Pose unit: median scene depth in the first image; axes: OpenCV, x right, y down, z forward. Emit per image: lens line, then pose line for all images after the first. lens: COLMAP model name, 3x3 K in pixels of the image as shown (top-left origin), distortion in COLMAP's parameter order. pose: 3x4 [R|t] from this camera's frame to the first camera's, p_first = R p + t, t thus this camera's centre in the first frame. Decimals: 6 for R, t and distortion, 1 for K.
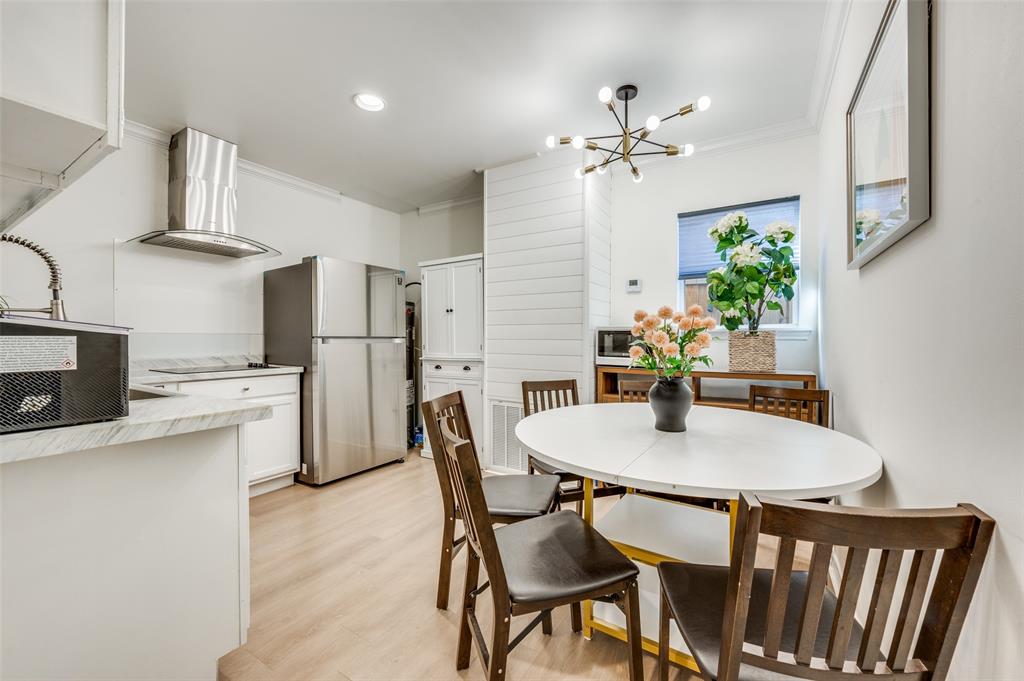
lens RADIAL K [[405.9, 0, 508.5], [0, 405.9, 336.5], [0, 0, 1]] dist [0.001583, 0.000060]
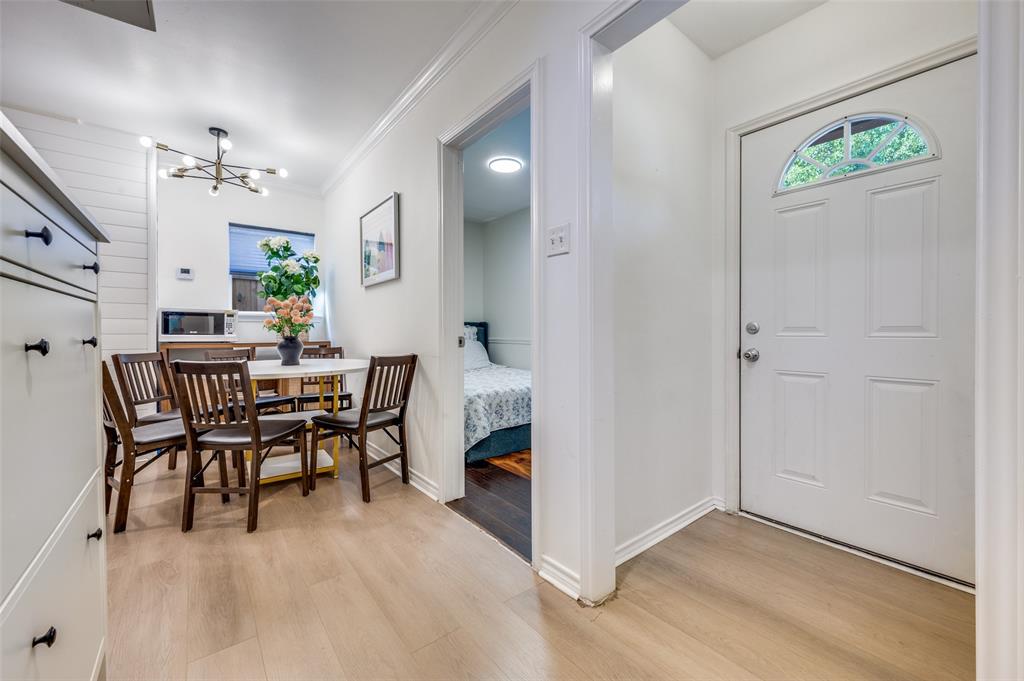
lens RADIAL K [[405.9, 0, 509.6], [0, 405.9, 334.9], [0, 0, 1]] dist [0.001583, 0.000060]
pose [[0.362557, -0.008099, 0.931927, -0.568901], [-0.001835, 0.999954, 0.009404, 0.045570], [-0.931960, -0.005120, 0.362525, -0.349356]]
